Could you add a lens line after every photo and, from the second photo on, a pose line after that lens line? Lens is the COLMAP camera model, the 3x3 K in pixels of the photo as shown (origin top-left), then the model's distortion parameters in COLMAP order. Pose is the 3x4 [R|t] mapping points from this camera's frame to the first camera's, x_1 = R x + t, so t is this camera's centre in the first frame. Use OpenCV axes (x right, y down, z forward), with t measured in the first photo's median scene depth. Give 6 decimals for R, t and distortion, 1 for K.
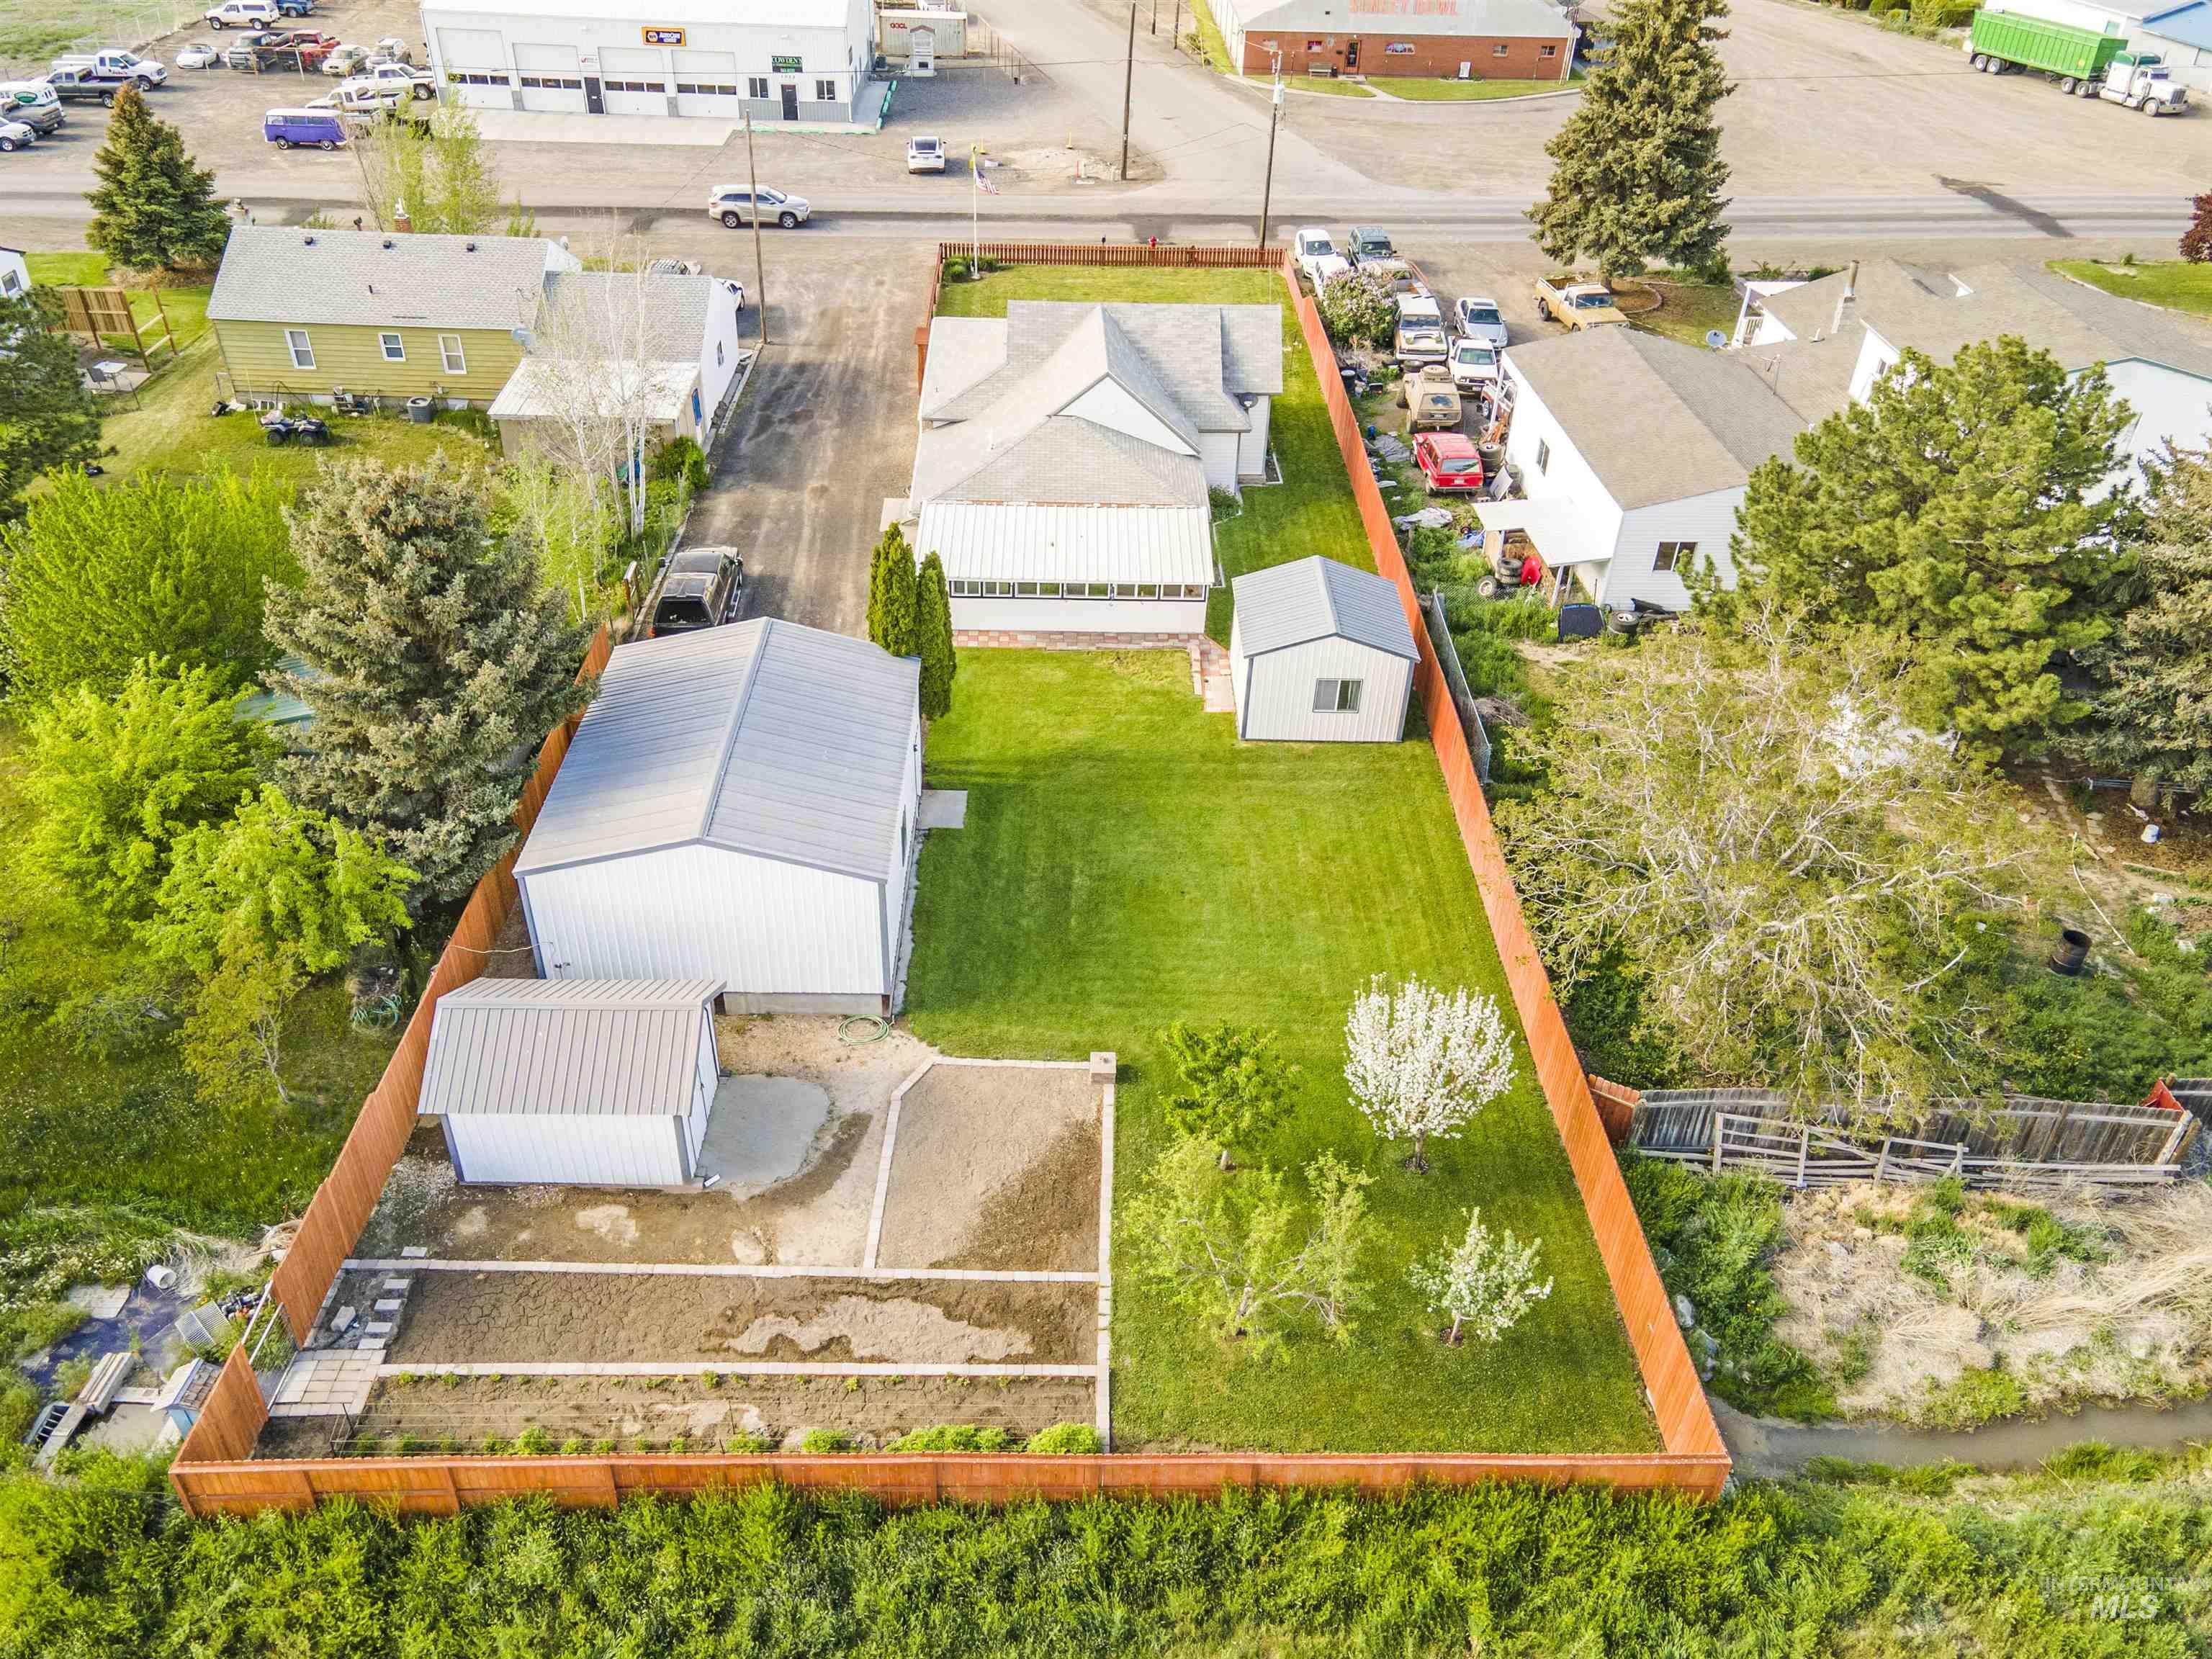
lens RADIAL K [[1655.2, 0, 1106.0], [0, 1655.2, 829.5], [0, 0, 1]] dist [-0.001741, 0.060996]
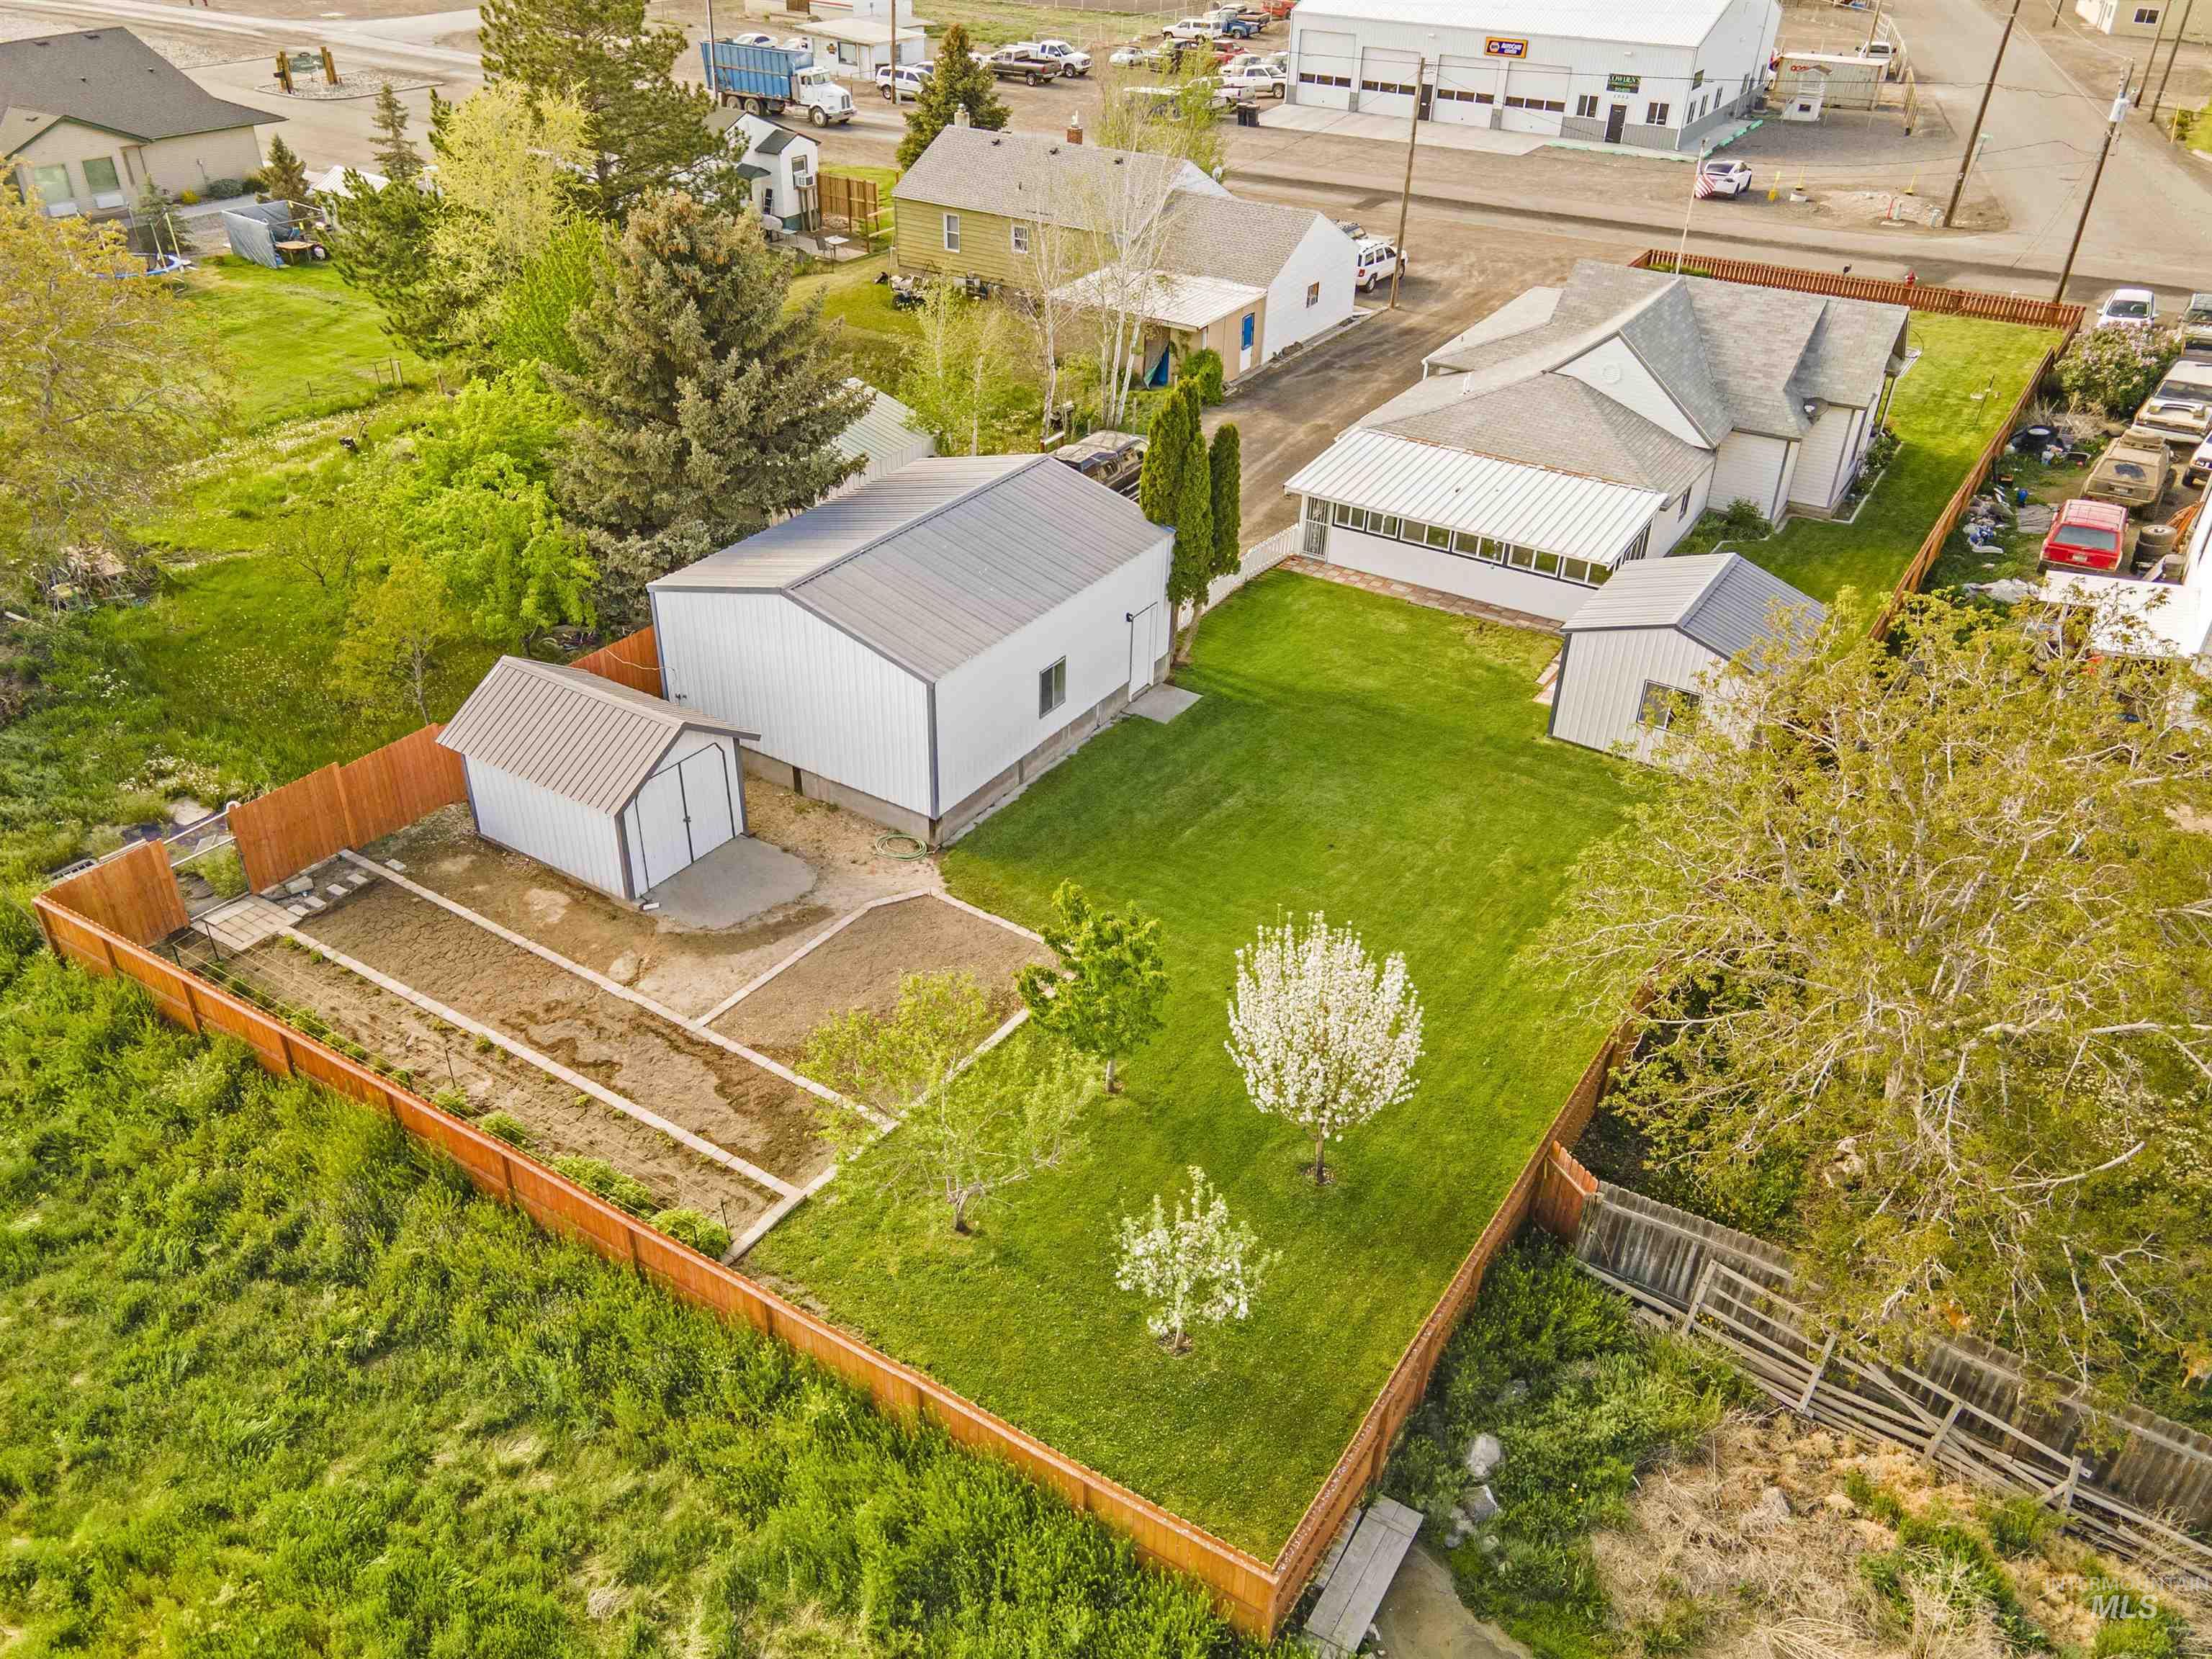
lens RADIAL K [[1706.2, 0, 1106.0], [0, 1706.2, 829.5], [0, 0, 1]] dist [0.006224, 0.040700]
pose [[0.831536, 0.281363, -0.478940, 0.437208], [-0.315264, 0.948950, 0.010118, 0.069123], [0.457336, 0.142579, 0.877790, 0.213351]]
